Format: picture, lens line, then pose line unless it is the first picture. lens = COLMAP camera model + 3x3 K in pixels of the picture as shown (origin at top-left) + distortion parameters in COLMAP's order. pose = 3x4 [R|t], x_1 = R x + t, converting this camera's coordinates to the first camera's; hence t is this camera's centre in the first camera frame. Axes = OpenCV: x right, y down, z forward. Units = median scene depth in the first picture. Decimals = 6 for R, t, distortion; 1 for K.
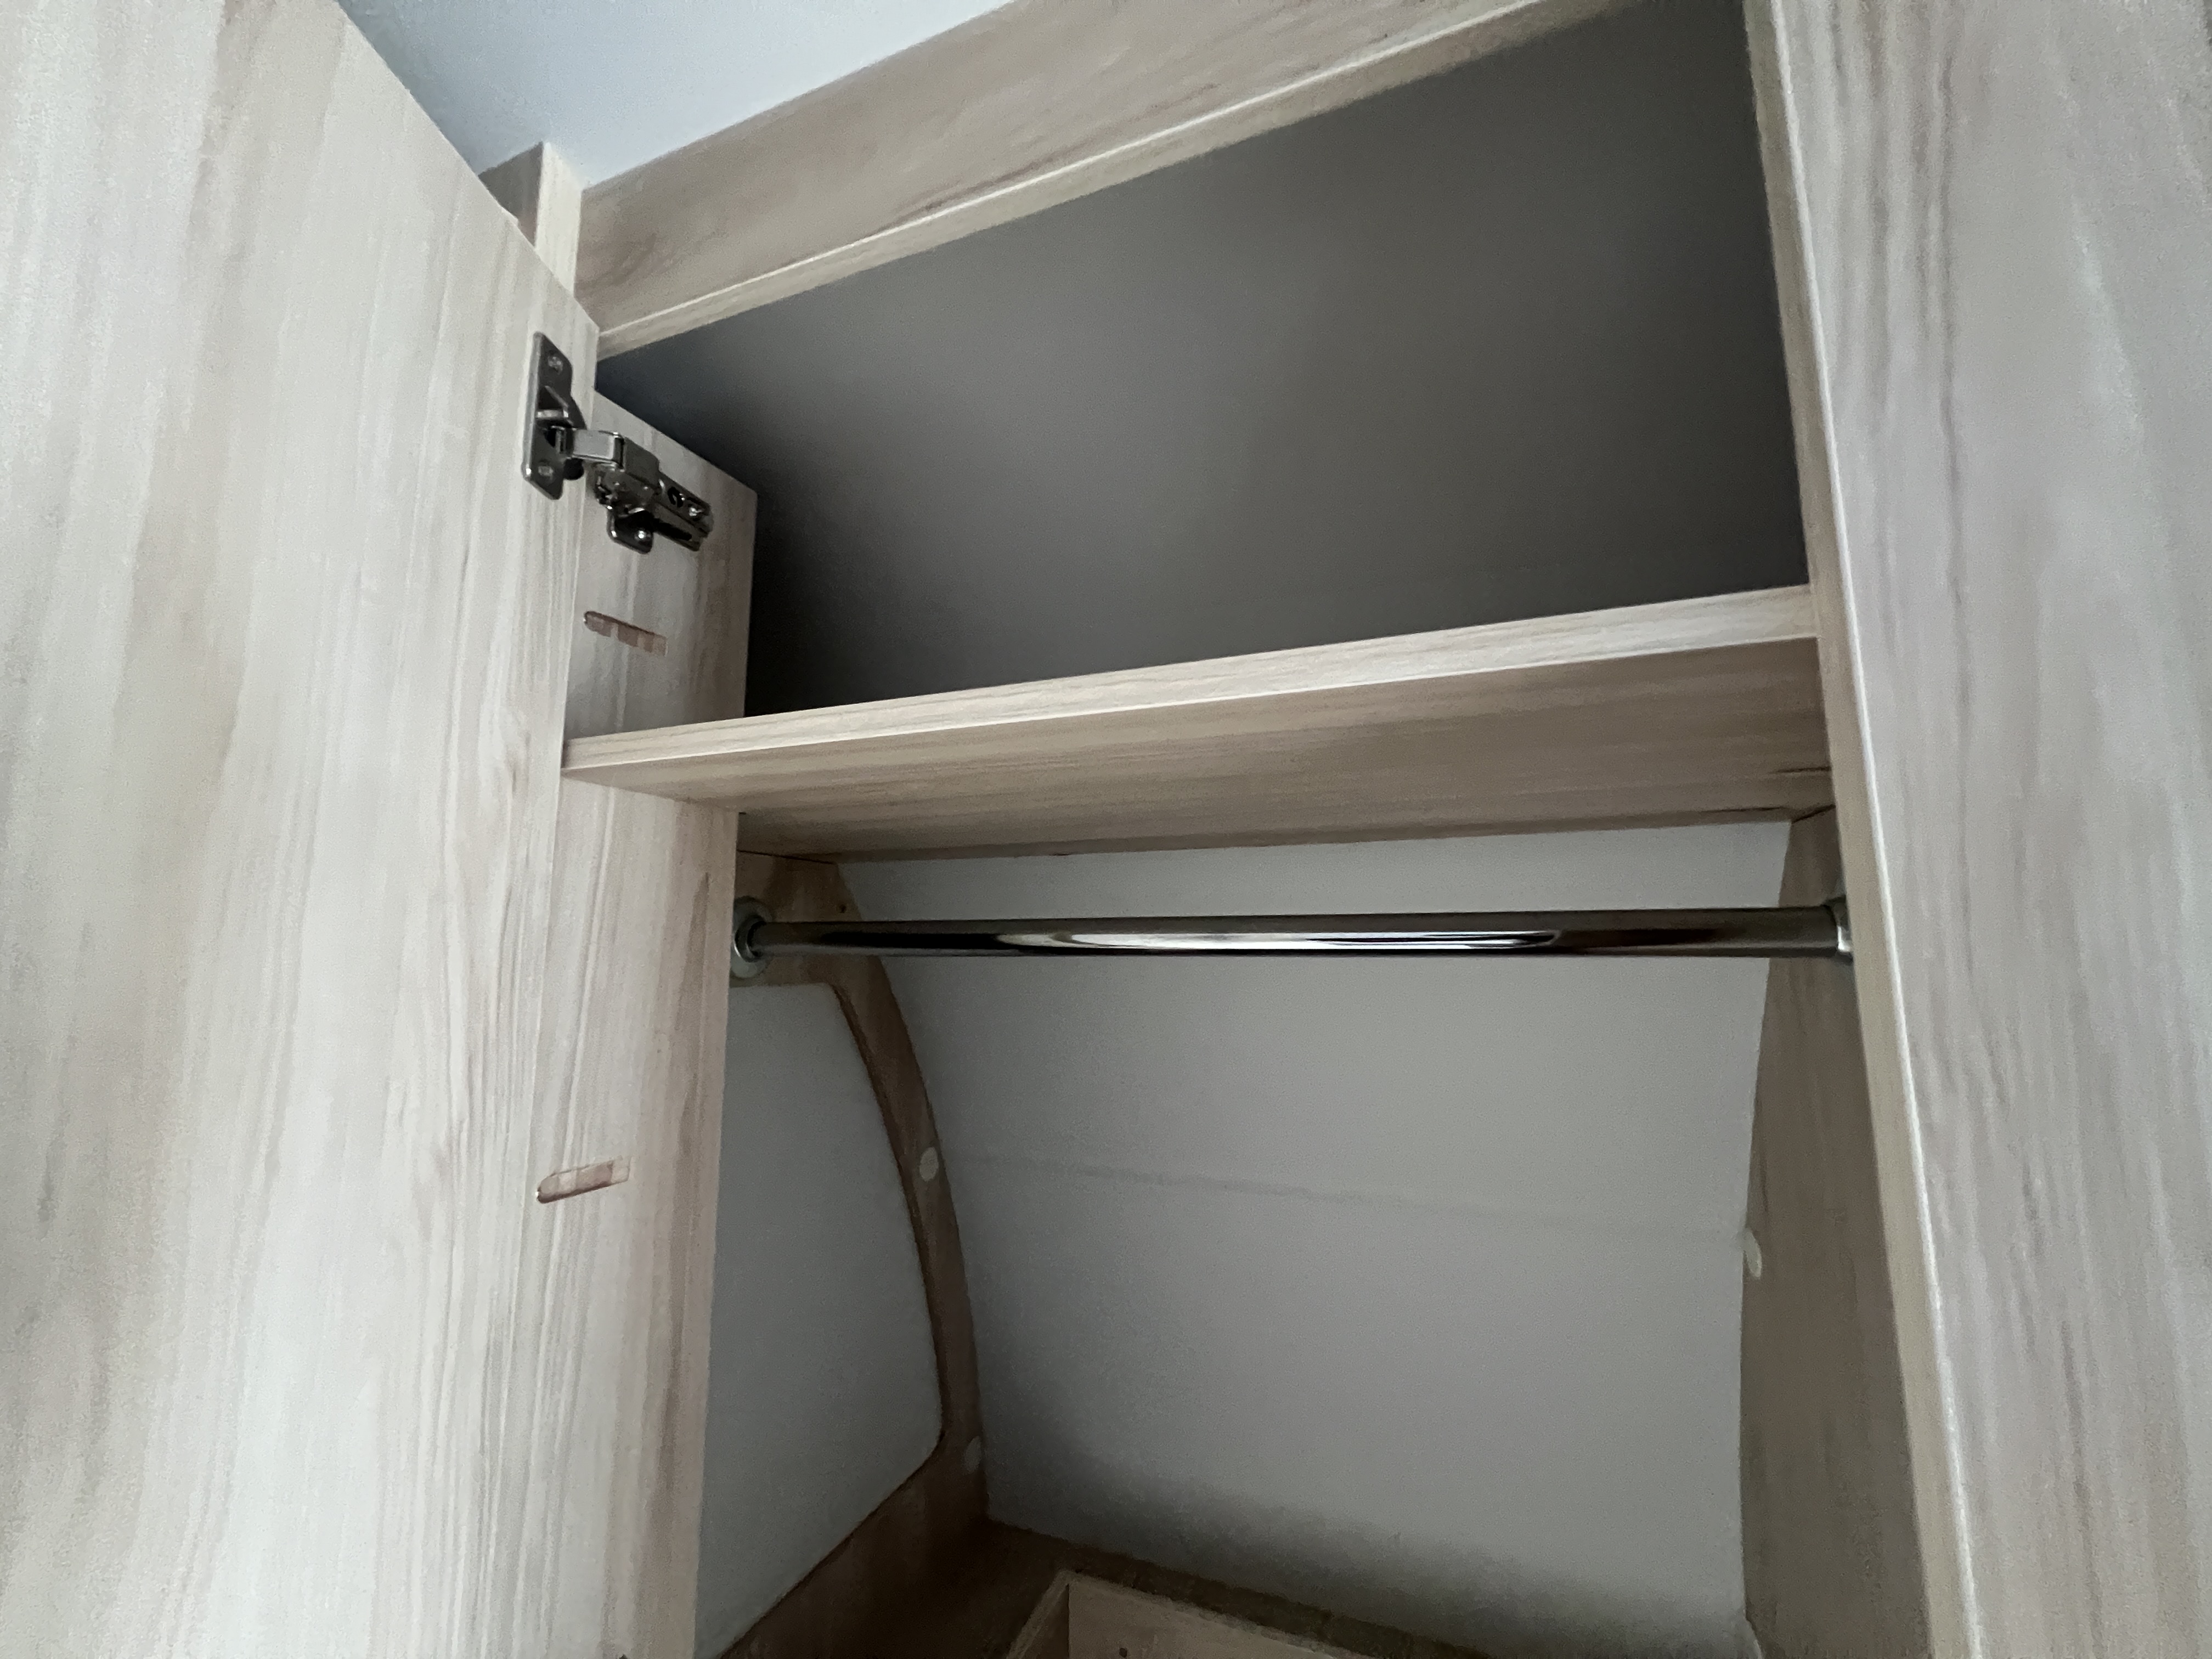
lens RADIAL K [[881.7, 0, 1105.4], [0, 881.7, 825.7], [0, 0, 1]] dist [-0.000161, -0.000595]
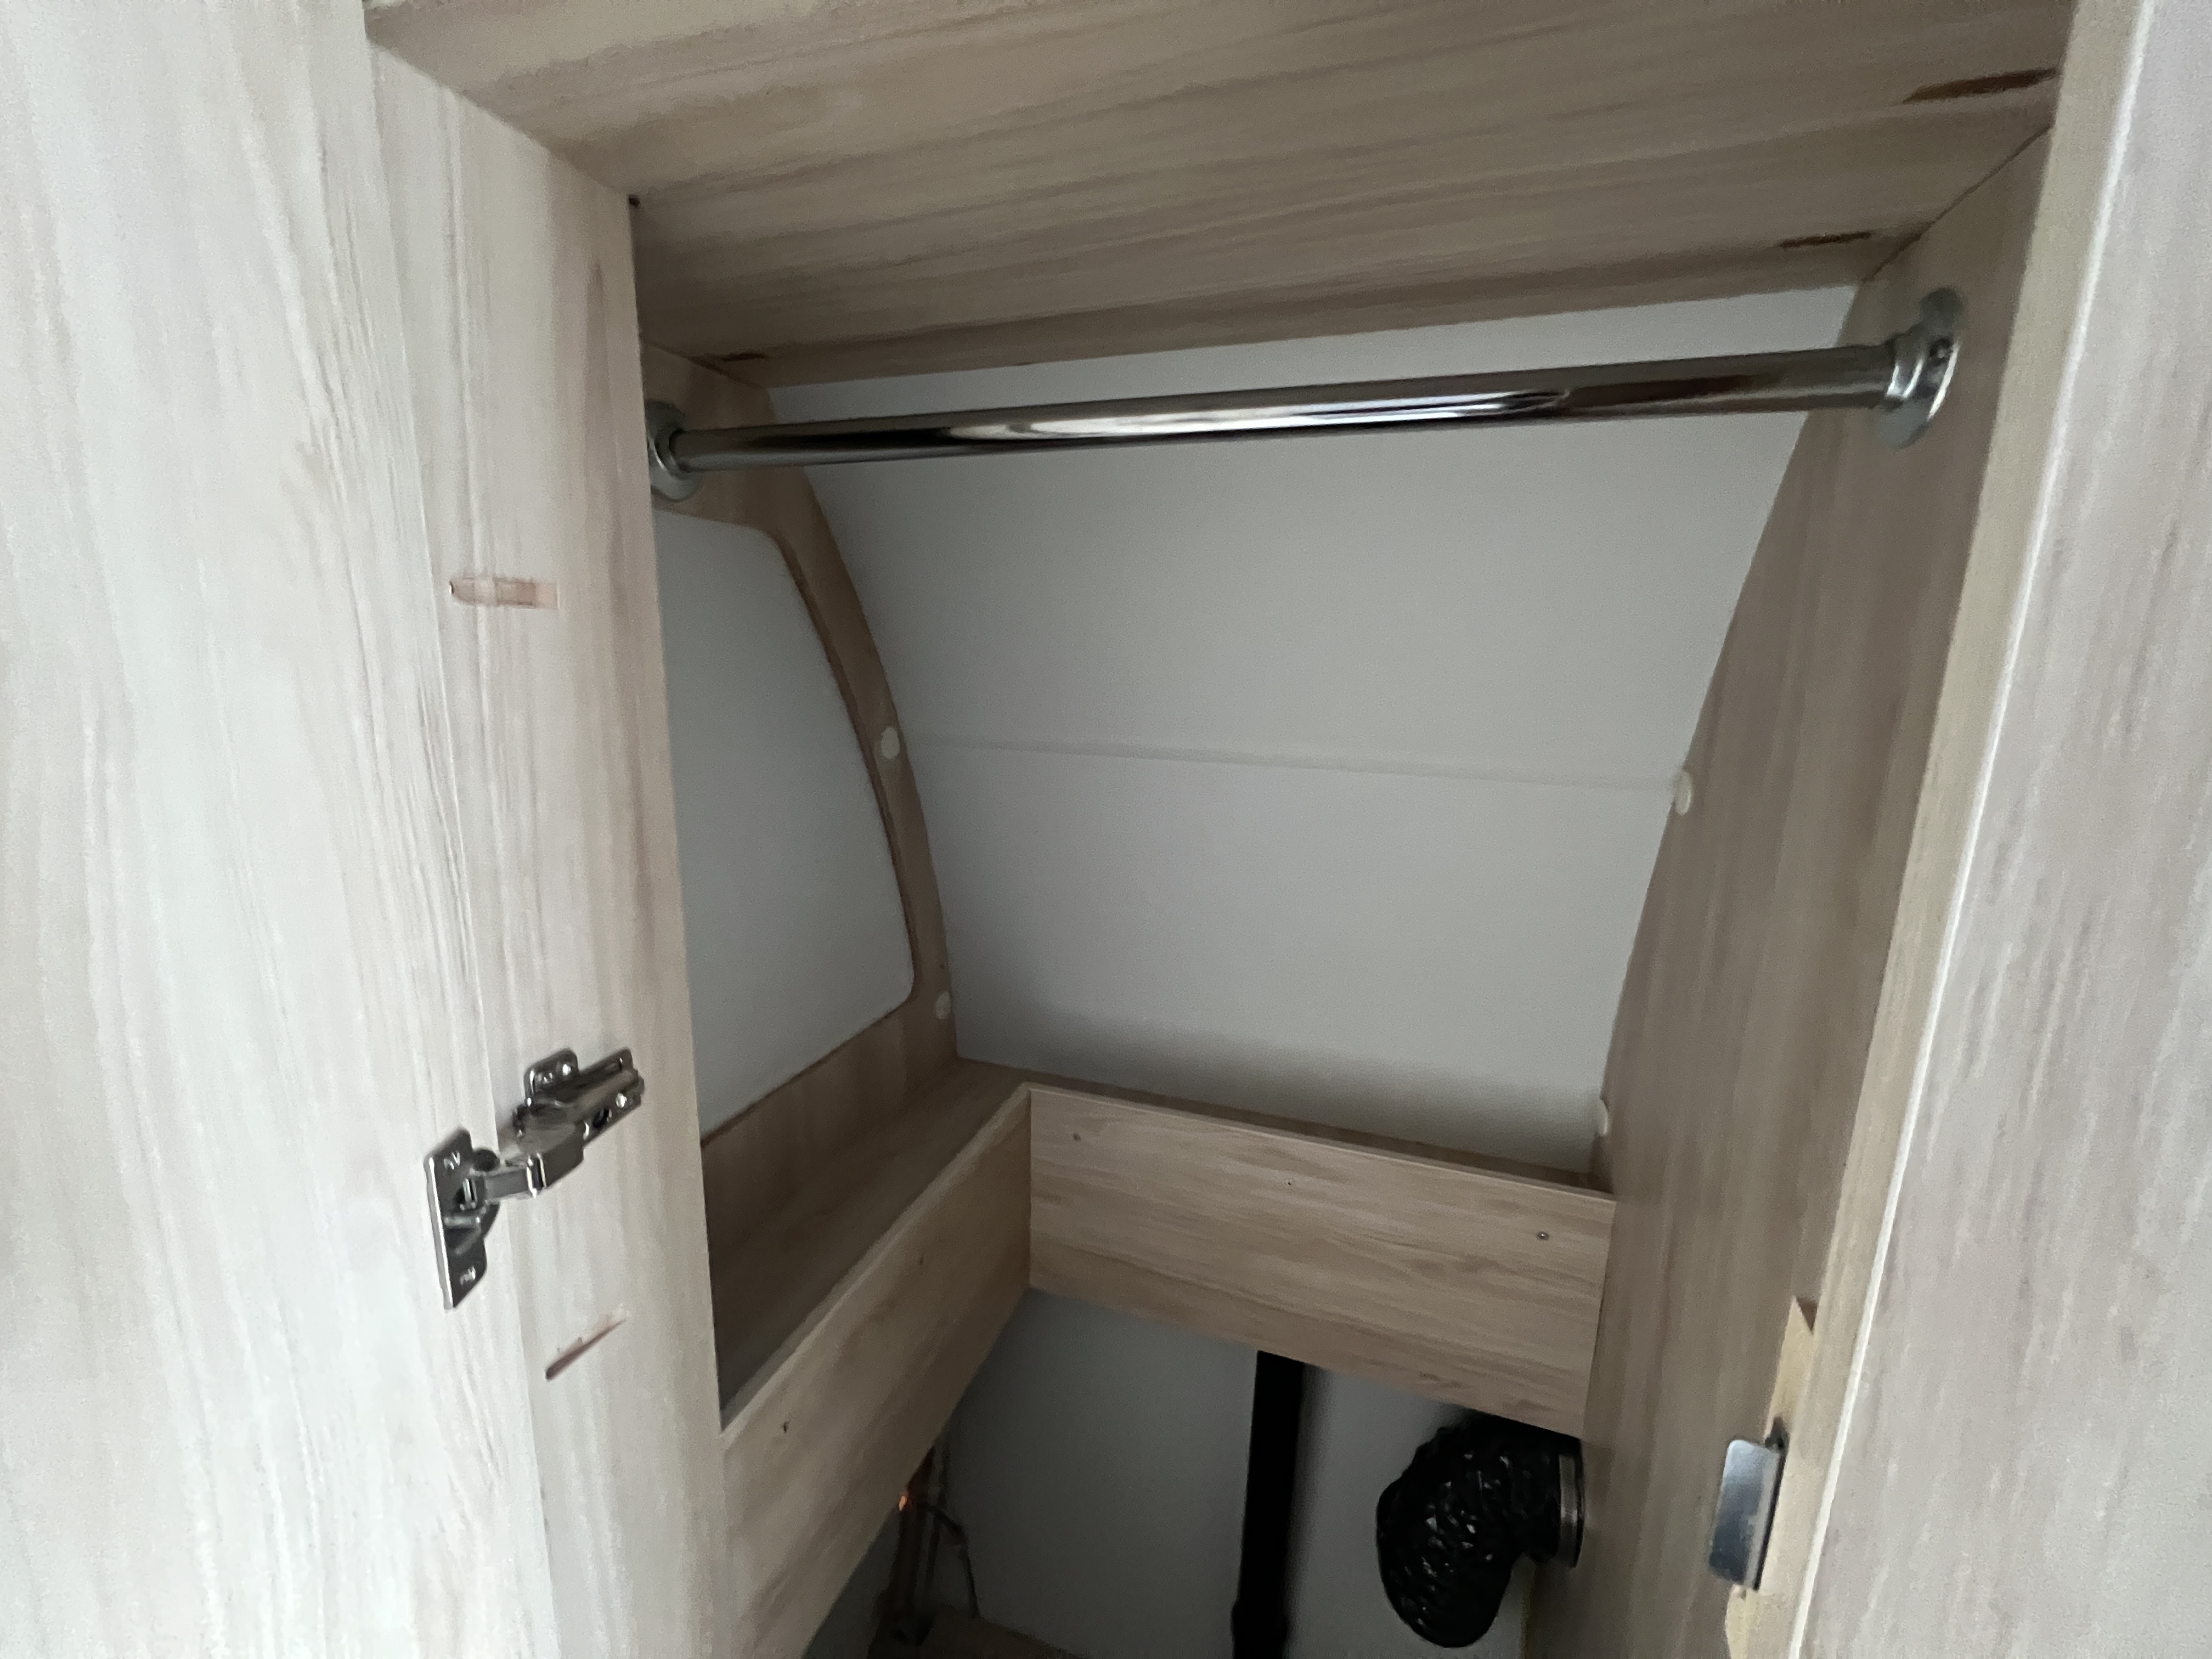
lens RADIAL K [[881.7, 0, 1106.9], [0, 881.7, 836.7], [0, 0, 1]] dist [-0.000161, -0.000595]
pose [[0.998289, 0.011459, 0.057341, -0.015988], [-0.029459, 0.945633, 0.323899, 0.223428], [-0.050511, -0.325034, 0.944352, 0.022538]]
